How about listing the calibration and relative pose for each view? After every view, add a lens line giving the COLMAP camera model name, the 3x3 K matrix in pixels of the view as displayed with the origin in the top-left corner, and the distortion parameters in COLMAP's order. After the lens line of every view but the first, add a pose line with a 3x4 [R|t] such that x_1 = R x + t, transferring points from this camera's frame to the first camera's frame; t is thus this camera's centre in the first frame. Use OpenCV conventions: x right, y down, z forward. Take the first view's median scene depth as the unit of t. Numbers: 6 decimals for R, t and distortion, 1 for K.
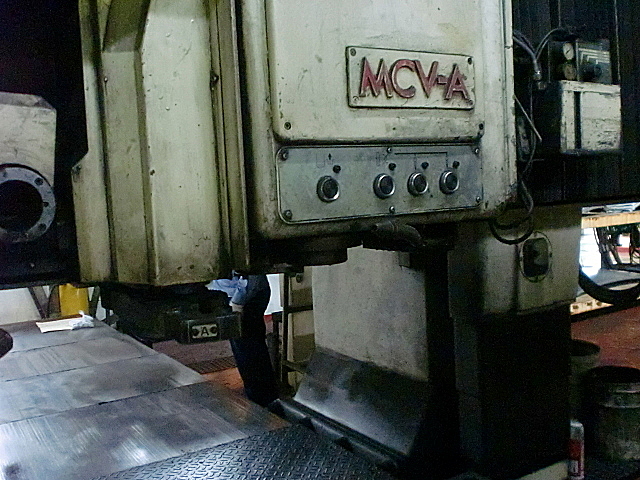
lens RADIAL K [[652.6, 0, 320.0], [0, 652.6, 240.0], [0, 0, 1]] dist [0.037554, -0.193898]
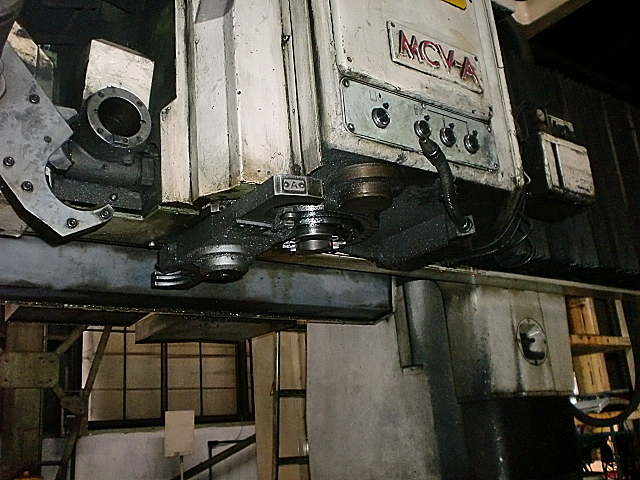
lens RADIAL K [[652.6, 0, 320.0], [0, 652.6, 240.0], [0, 0, 1]] dist [0.037554, -0.193898]
pose [[0.997284, -0.010260, 0.072939, -0.181701], [0.037079, 0.925561, -0.376778, 0.557965], [-0.063643, 0.378459, 0.923428, -0.019143]]
